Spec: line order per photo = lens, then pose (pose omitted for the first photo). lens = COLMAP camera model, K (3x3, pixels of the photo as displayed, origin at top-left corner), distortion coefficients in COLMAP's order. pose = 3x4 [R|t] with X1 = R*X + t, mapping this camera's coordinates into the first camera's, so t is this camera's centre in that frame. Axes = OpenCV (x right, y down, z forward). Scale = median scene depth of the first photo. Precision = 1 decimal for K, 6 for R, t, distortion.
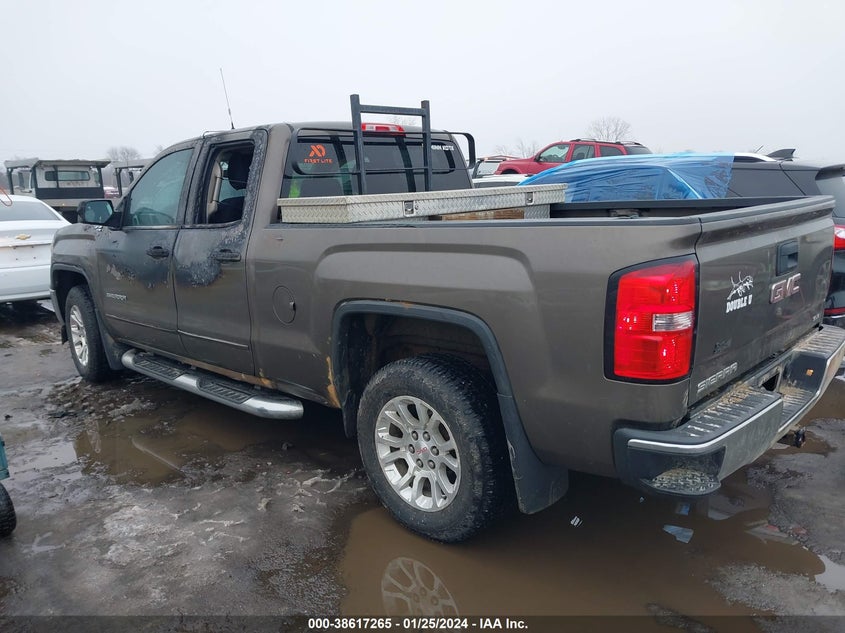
lens RADIAL K [[677.7, 0, 427.0], [0, 677.7, 315.9], [0, 0, 1]] dist [0.007118, 0.008299]
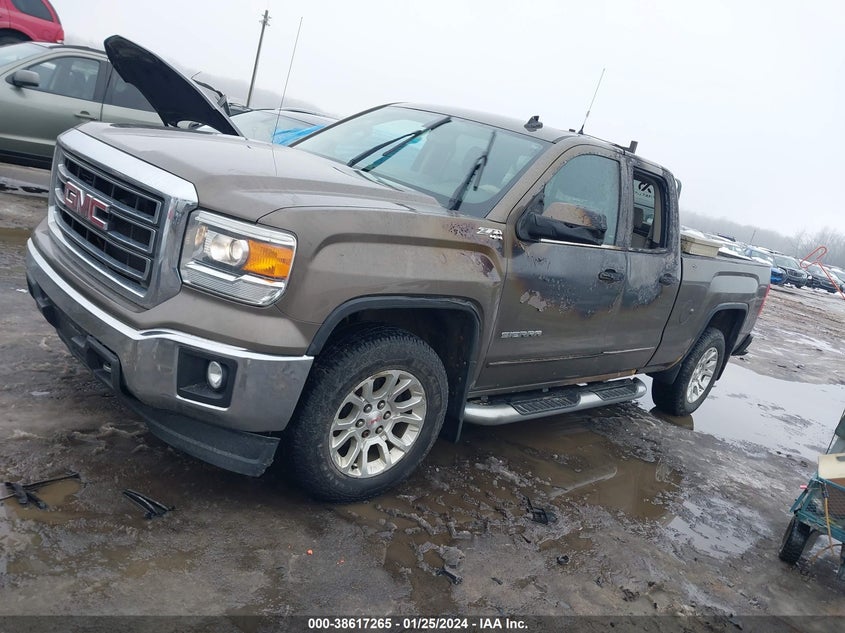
lens RADIAL K [[677.7, 0, 427.0], [0, 677.7, 315.9], [0, 0, 1]] dist [0.007118, 0.008299]
pose [[0.014287, -0.186775, 0.982299, -1.368163], [-0.046623, 0.981206, 0.187245, -0.209126], [-0.998810, -0.048473, 0.005311, 1.285978]]
